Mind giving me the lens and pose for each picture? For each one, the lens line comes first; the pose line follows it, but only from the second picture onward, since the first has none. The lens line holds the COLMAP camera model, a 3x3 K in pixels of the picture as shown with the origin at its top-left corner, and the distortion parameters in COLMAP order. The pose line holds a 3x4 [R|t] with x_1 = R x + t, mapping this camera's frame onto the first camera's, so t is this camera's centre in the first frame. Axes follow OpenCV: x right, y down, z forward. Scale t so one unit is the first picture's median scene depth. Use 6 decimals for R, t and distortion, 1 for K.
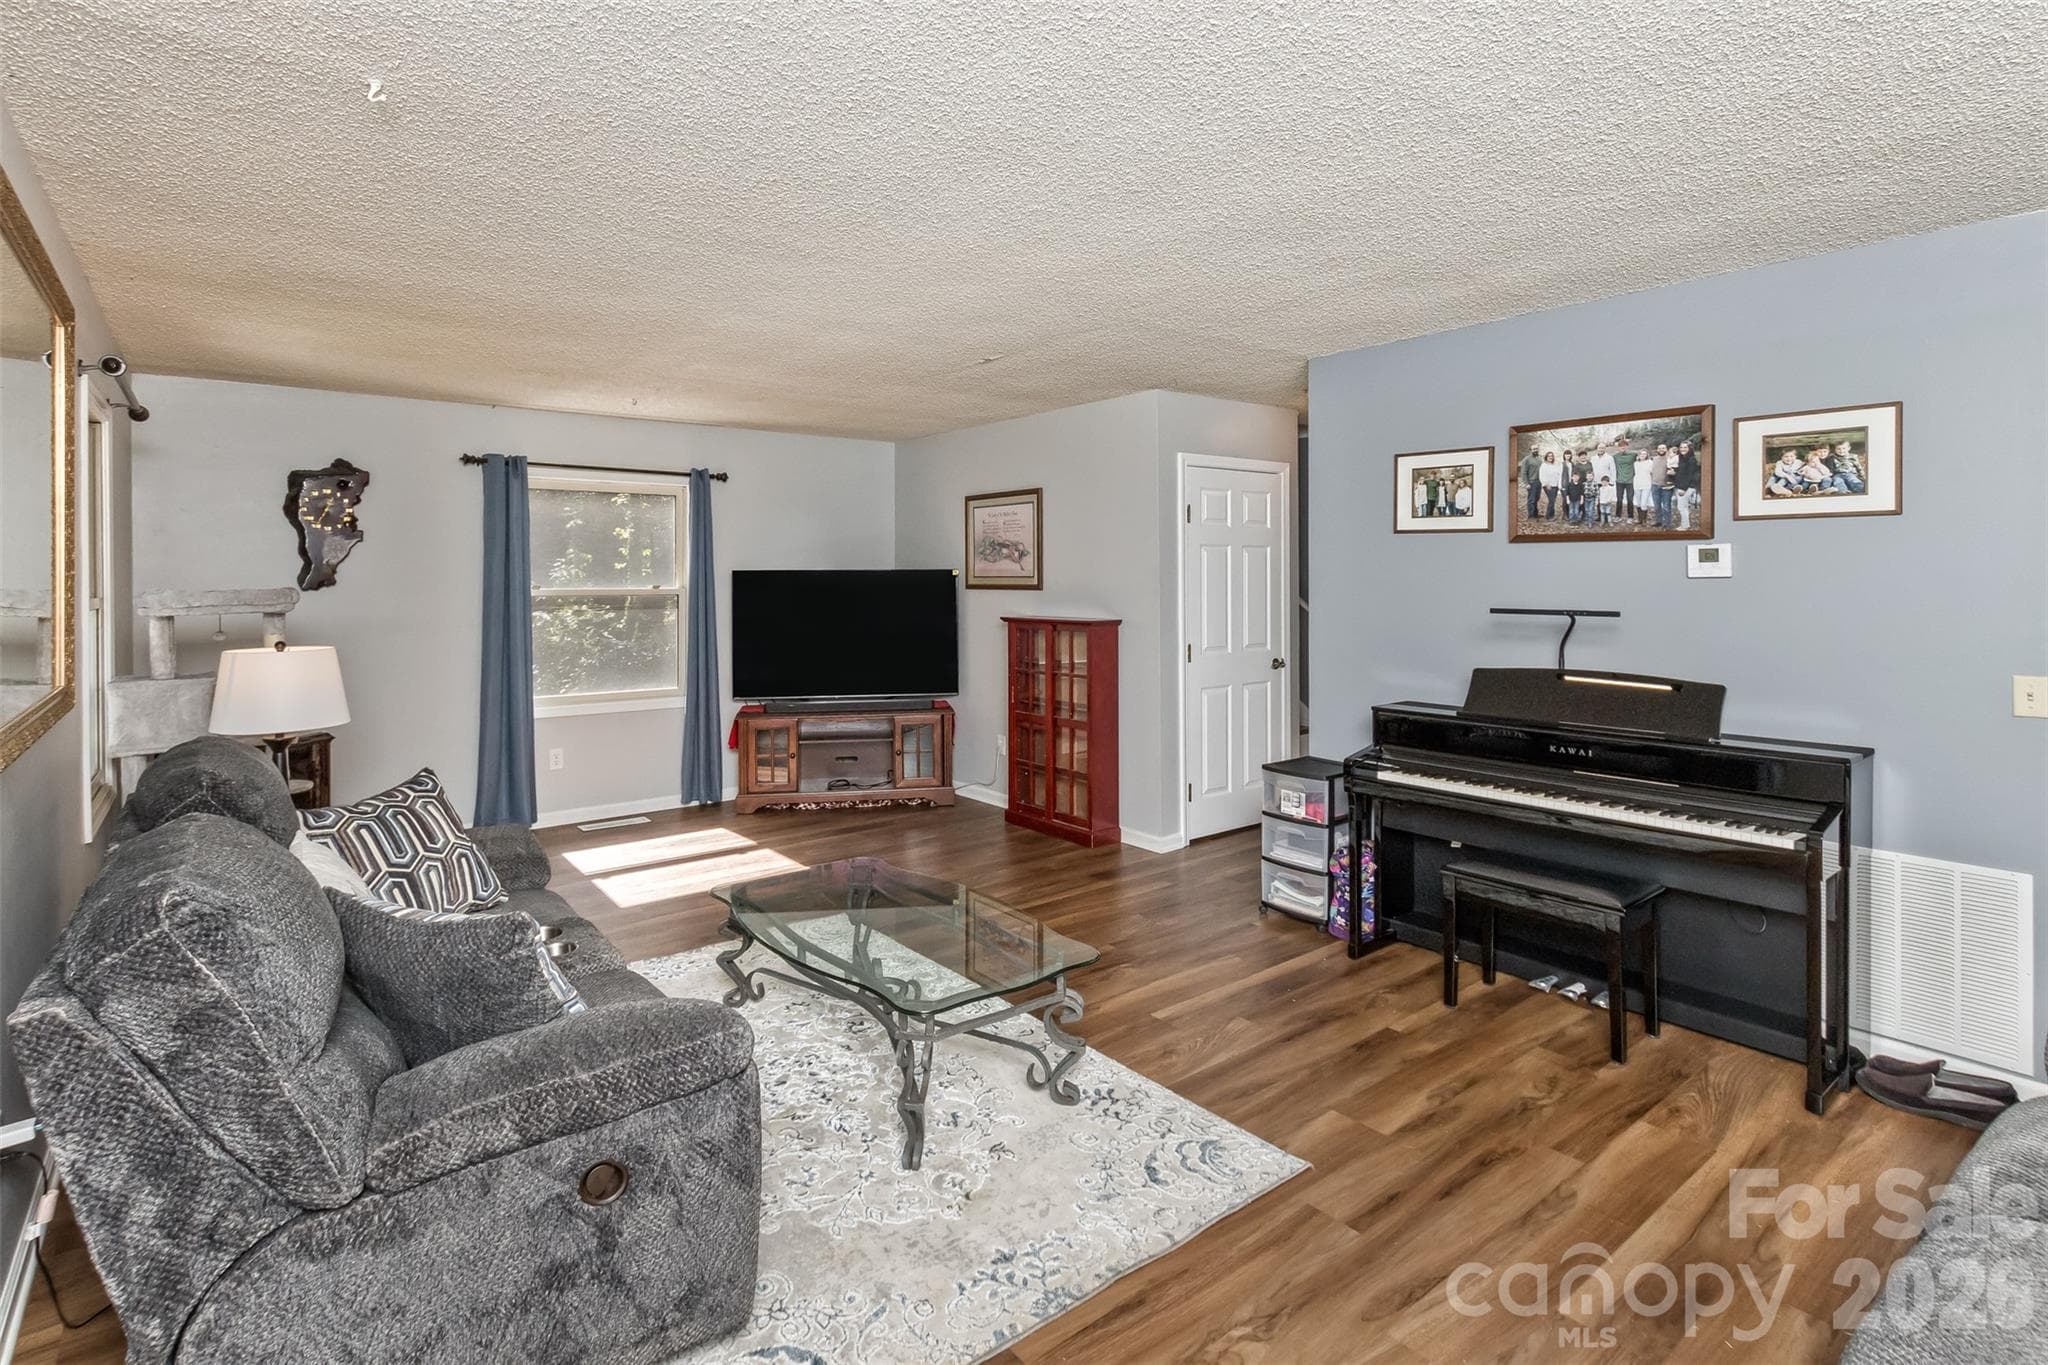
lens RADIAL K [[1015.6, 0, 1013.1], [0, 1015.6, 579.8], [0, 0, 1]] dist [0.001911, 0.000314]
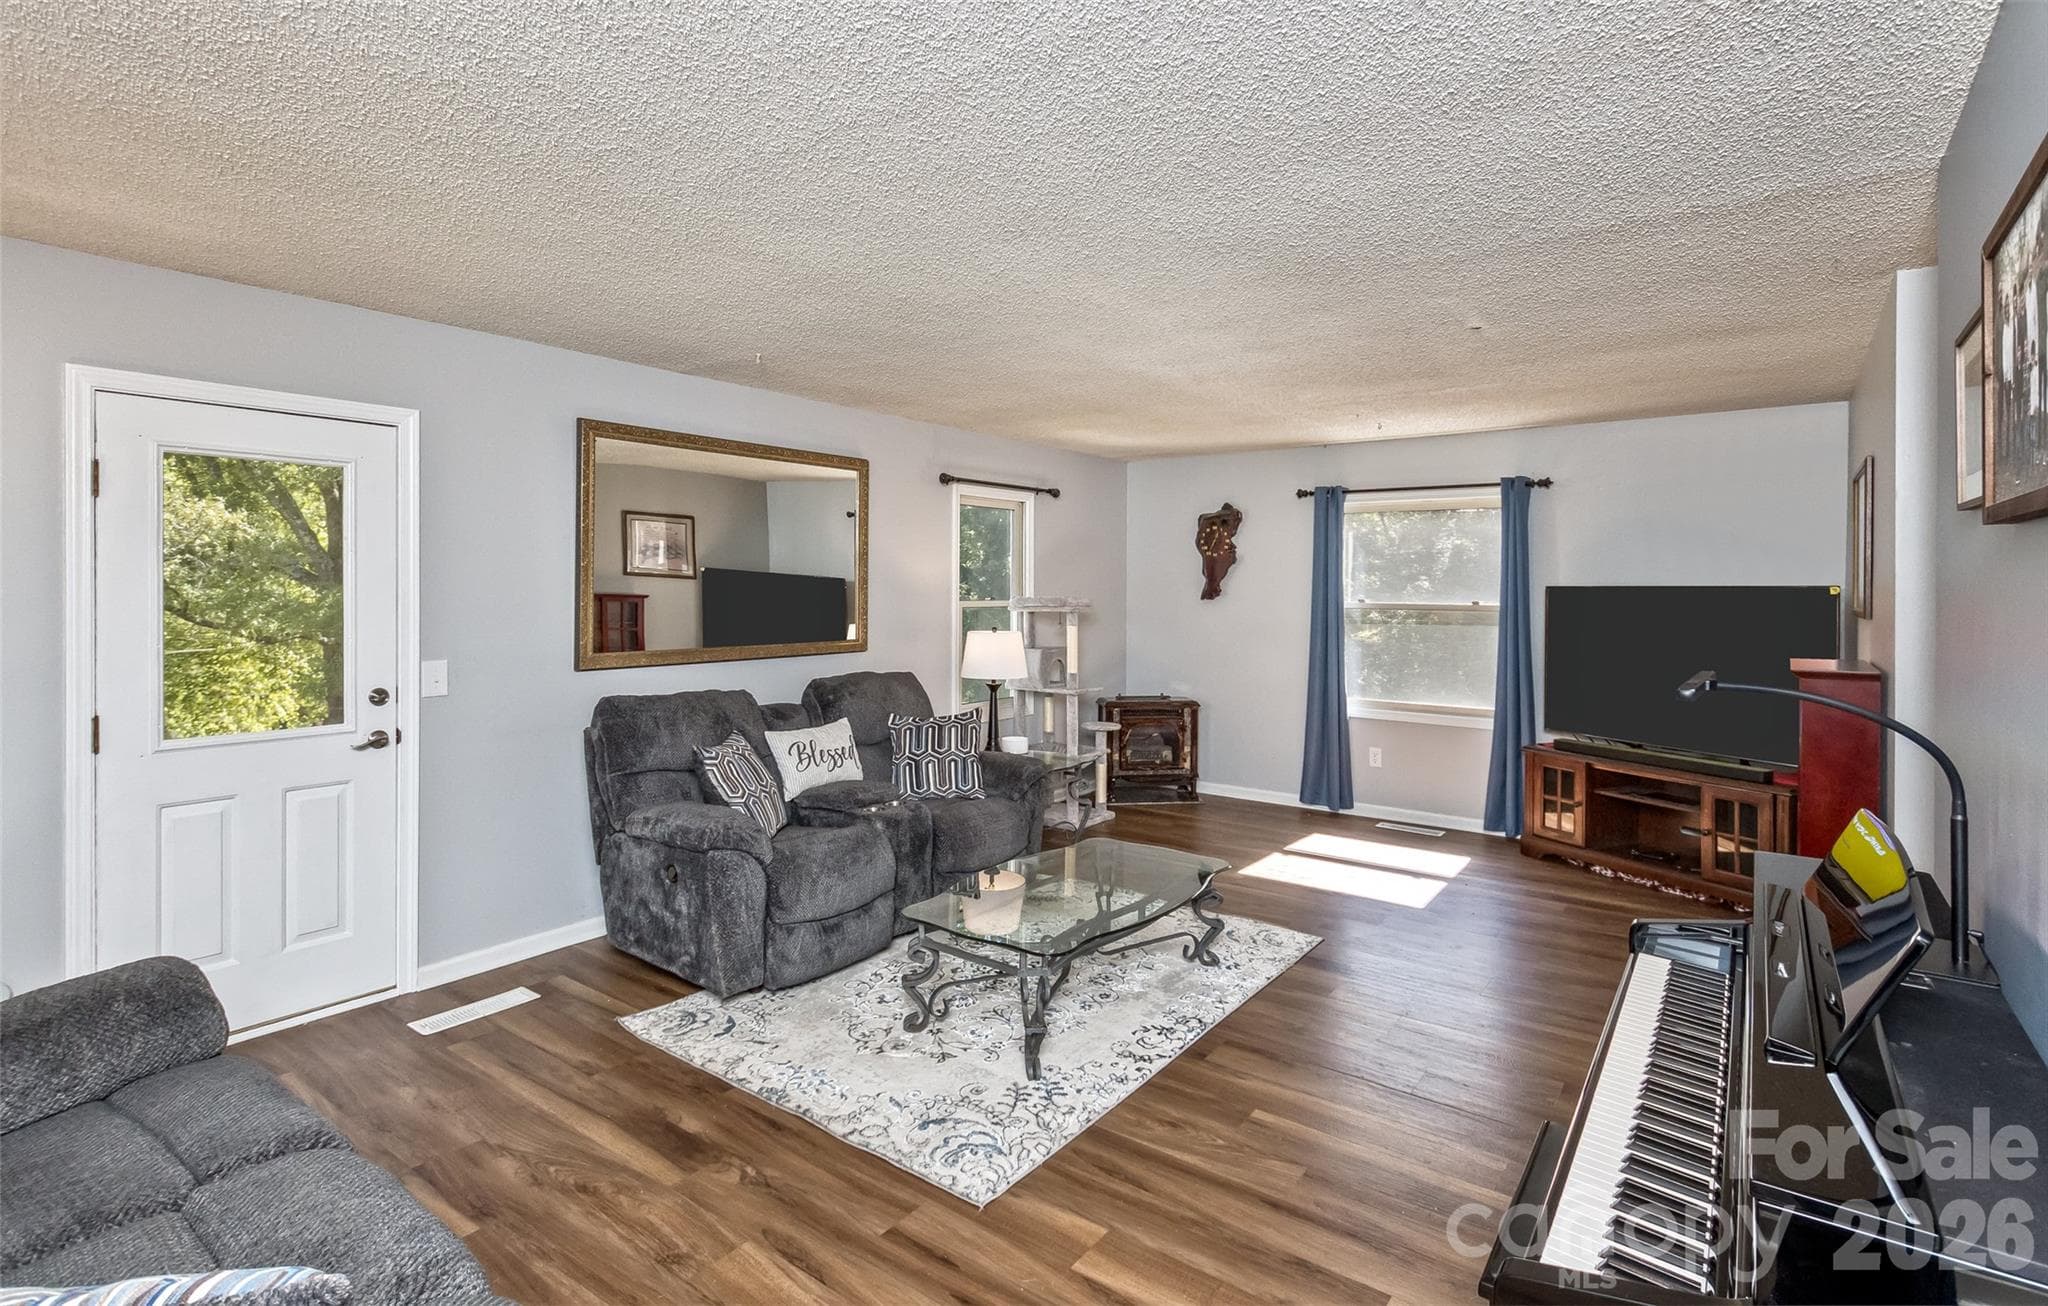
lens RADIAL K [[999.4, 0, 951.6], [0, 999.4, 585.0], [0, 0, 1]] dist [0.002949, 0.000289]
pose [[0.218121, 0.000842, -0.975921, 0.563758], [-0.009301, 0.999956, -0.001216, -0.004900], [0.975877, 0.009342, 0.218119, 0.354856]]
